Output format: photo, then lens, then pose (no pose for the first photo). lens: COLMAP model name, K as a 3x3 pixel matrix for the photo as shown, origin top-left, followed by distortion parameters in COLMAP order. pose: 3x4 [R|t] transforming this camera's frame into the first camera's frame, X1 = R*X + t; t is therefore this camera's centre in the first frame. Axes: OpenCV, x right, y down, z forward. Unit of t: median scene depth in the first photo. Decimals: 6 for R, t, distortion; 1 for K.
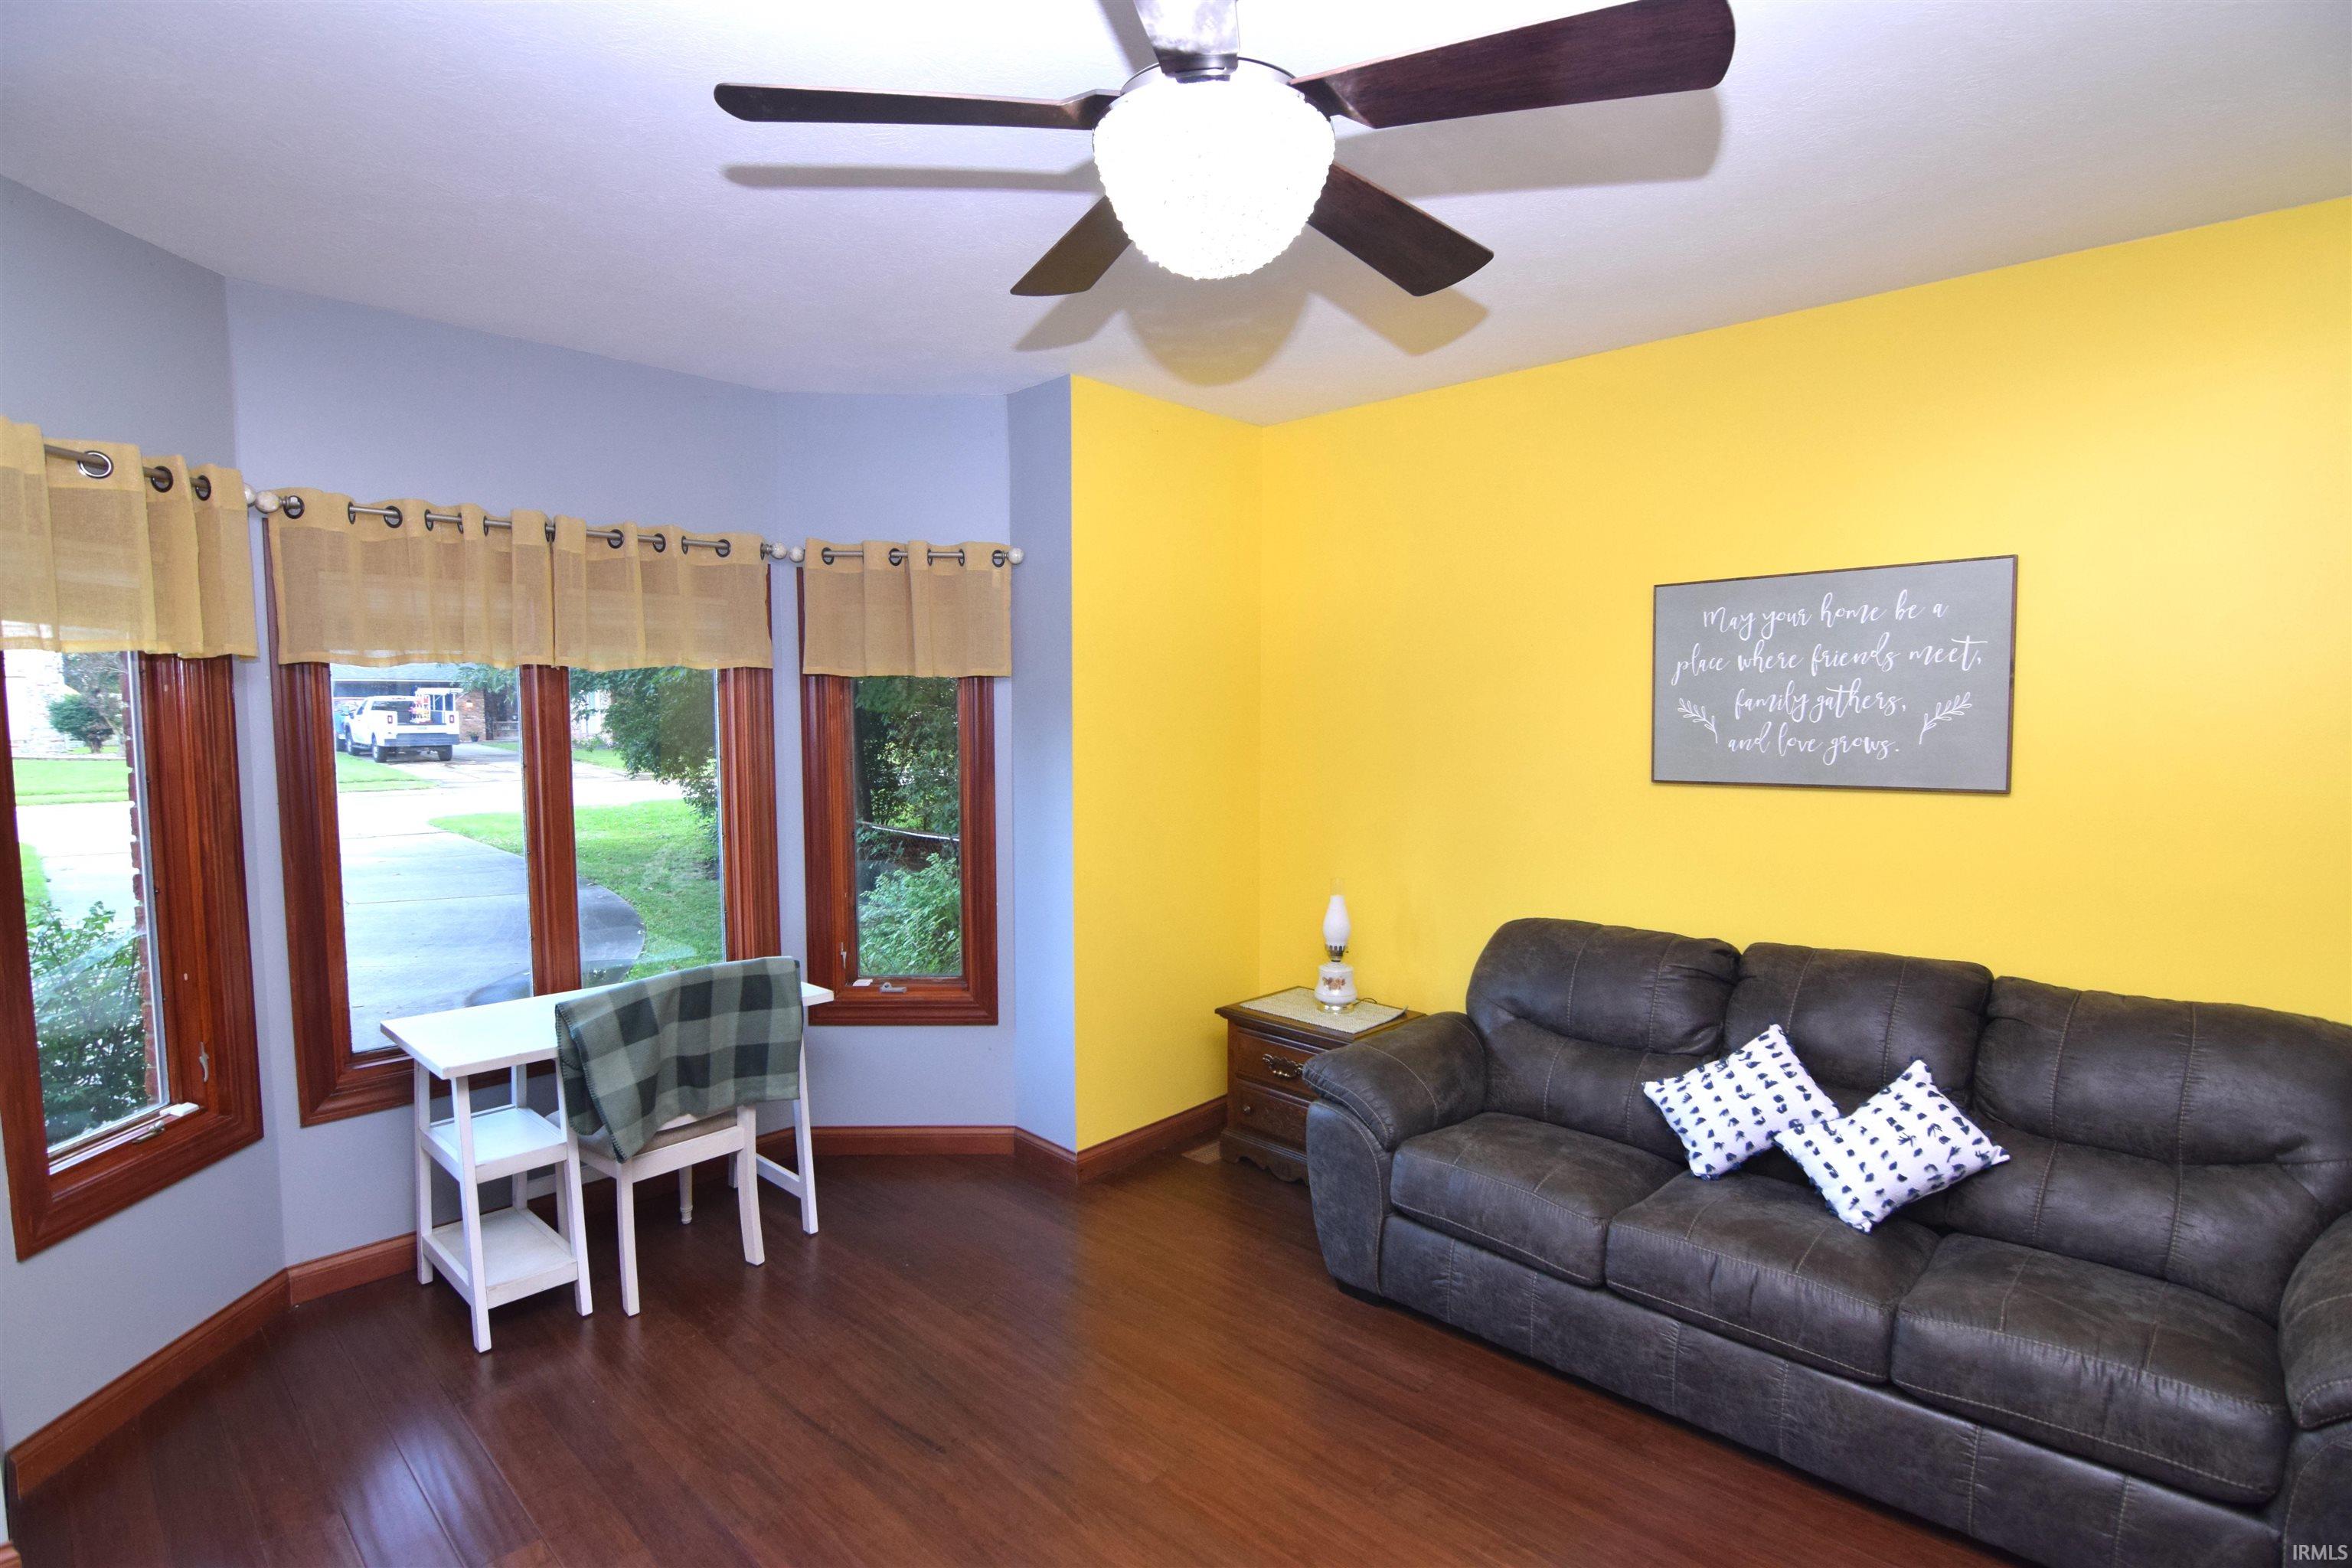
lens RADIAL K [[1144.9, 0, 1168.3], [0, 1144.9, 793.1], [0, 0, 1]] dist [0.000035, -0.015308]
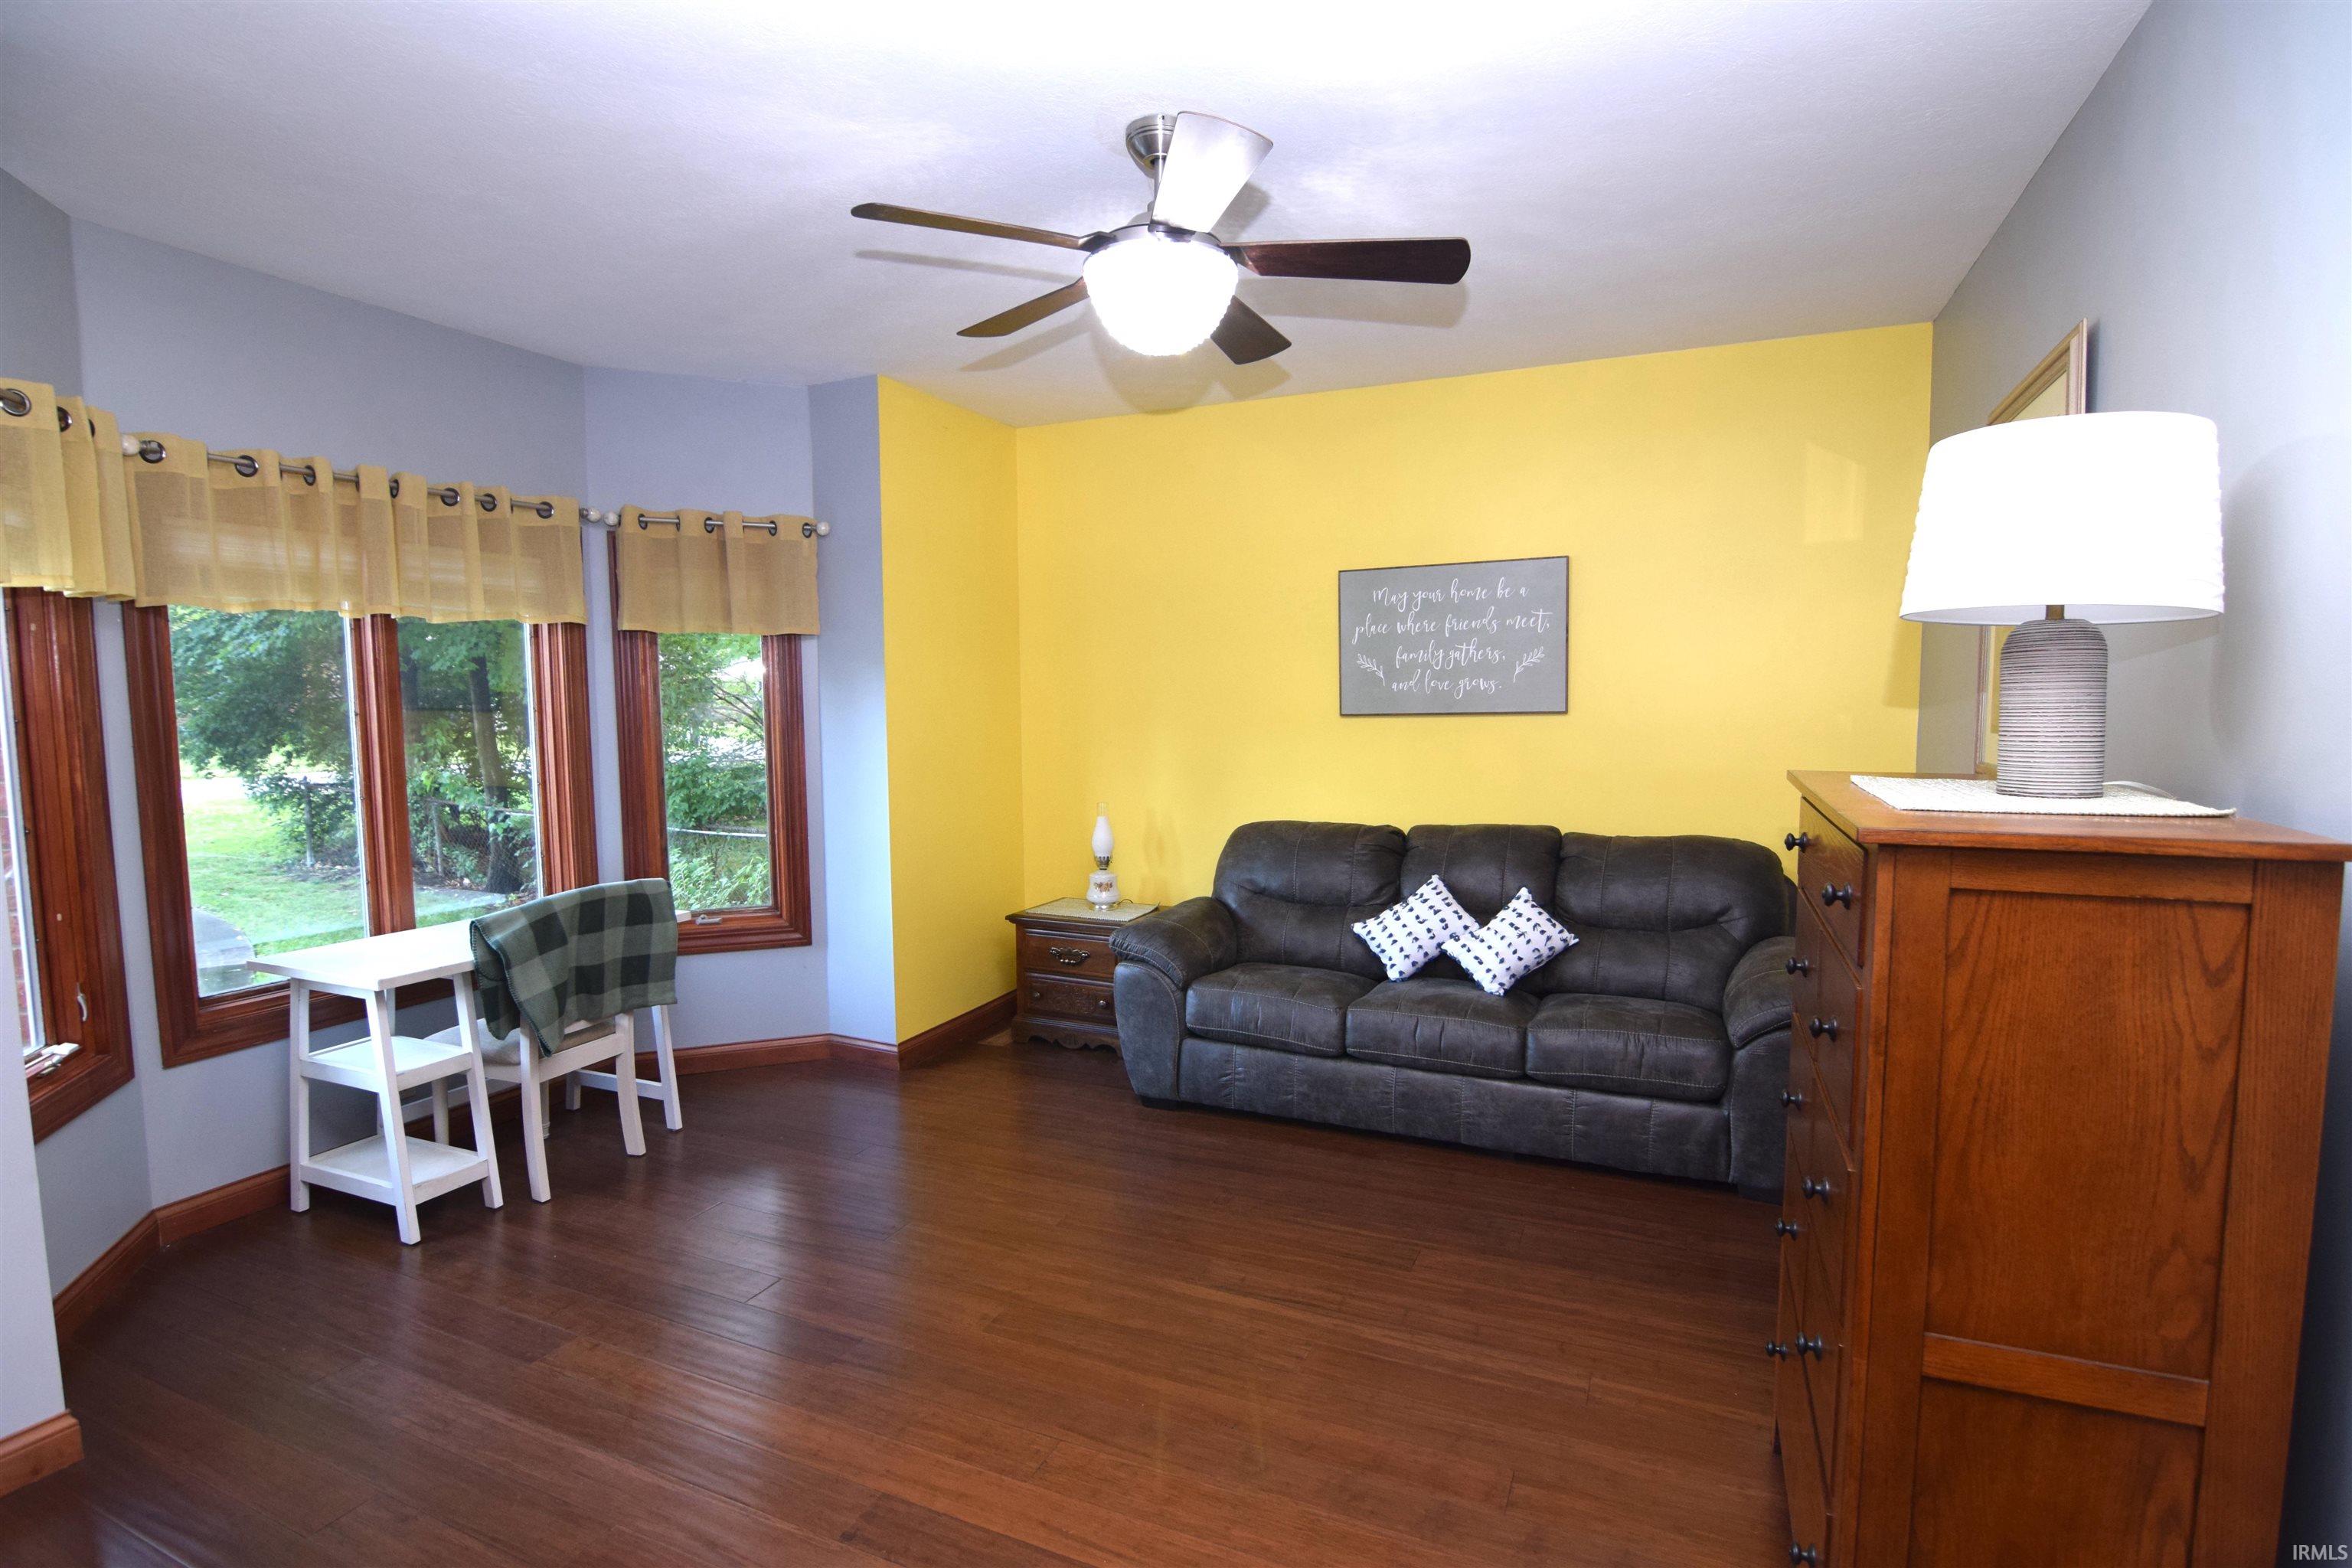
lens RADIAL K [[1144.9, 0, 1168.3], [0, 1144.9, 793.1], [0, 0, 1]] dist [0.000035, -0.015308]
pose [[0.942726, -0.033465, 0.331885, -0.256237], [0.029981, 0.999428, 0.015615, 0.062667], [-0.332218, -0.004770, 0.943190, -0.247230]]
